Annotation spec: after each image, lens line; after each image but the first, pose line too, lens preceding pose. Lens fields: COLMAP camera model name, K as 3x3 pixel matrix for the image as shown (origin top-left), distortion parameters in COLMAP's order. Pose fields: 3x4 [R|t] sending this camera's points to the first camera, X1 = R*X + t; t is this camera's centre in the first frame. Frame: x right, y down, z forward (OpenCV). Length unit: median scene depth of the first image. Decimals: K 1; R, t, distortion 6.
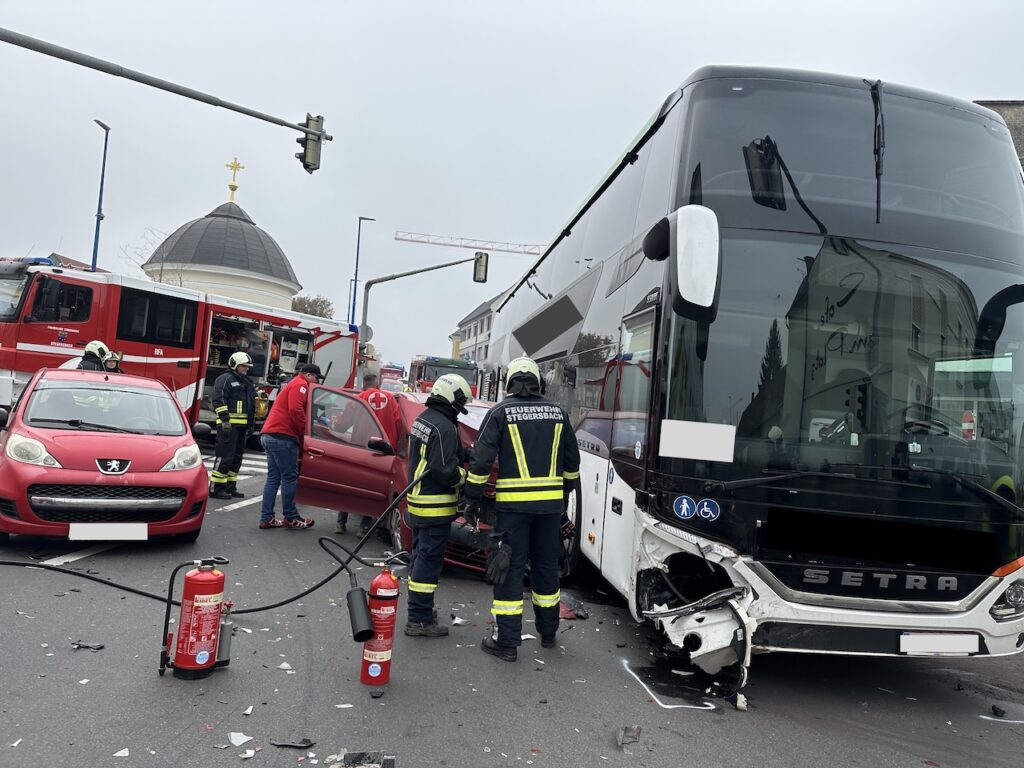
lens RADIAL K [[707.5, 0, 512.0], [0, 707.5, 384.0], [0, 0, 1]] dist [0.079212, -0.088425]
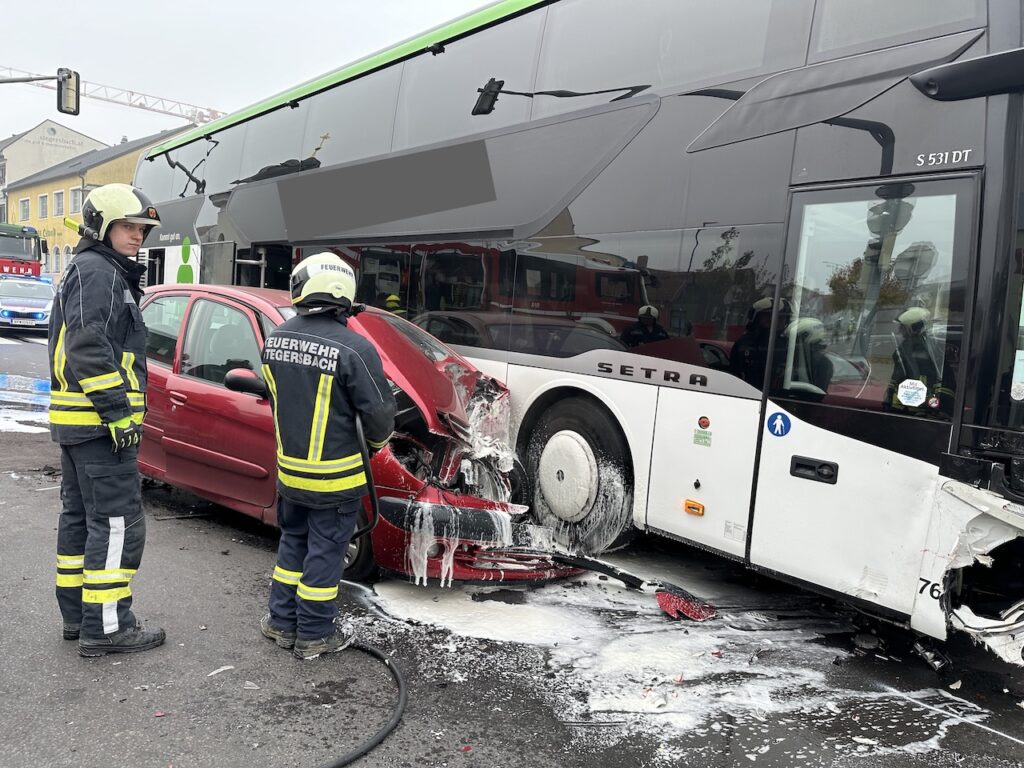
lens RADIAL K [[707.5, 0, 512.0], [0, 707.5, 384.0], [0, 0, 1]] dist [0.079212, -0.088425]
pose [[0.825976, -0.067389, 0.559662, -0.209281], [-0.026414, 0.987111, 0.157841, -0.005065], [-0.563086, -0.145156, 0.813550, 0.268922]]
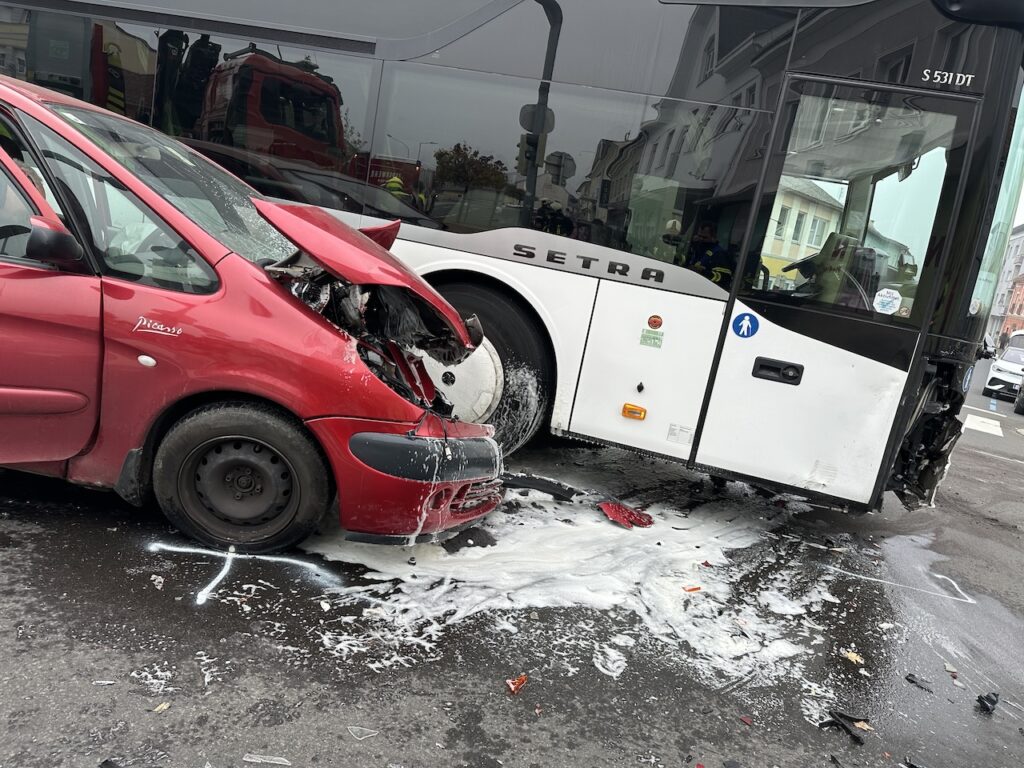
lens RADIAL K [[707.5, 0, 512.0], [0, 707.5, 384.0], [0, 0, 1]] dist [0.079212, -0.088425]
pose [[0.377870, -0.211450, 0.901390, -0.257730], [-0.165714, 0.942404, 0.290540, 0.009798], [-0.910908, -0.259159, 0.321066, 0.444138]]
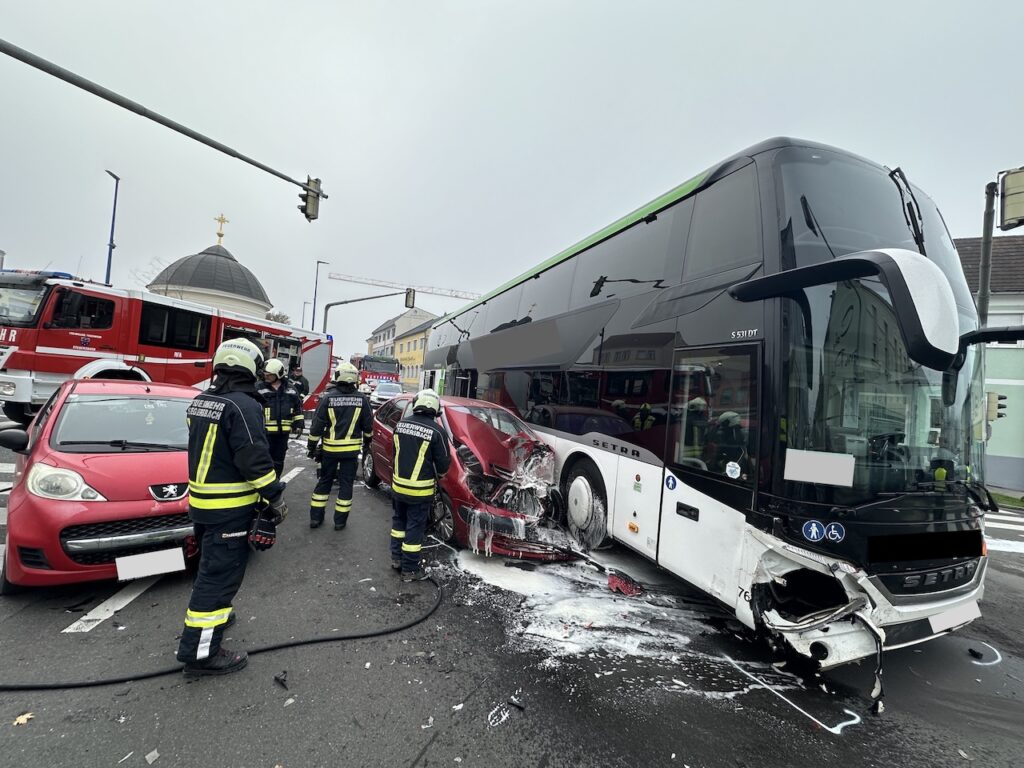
lens RADIAL K [[403.8, 0, 508.8], [0, 403.8, 381.5], [0, 0, 1]] dist [-0.001318, -0.000274]
pose [[0.965277, -0.000815, 0.261227, -0.136145], [-0.007125, 0.999541, 0.029447, -0.026084], [-0.261131, -0.030286, 0.964828, 0.194096]]
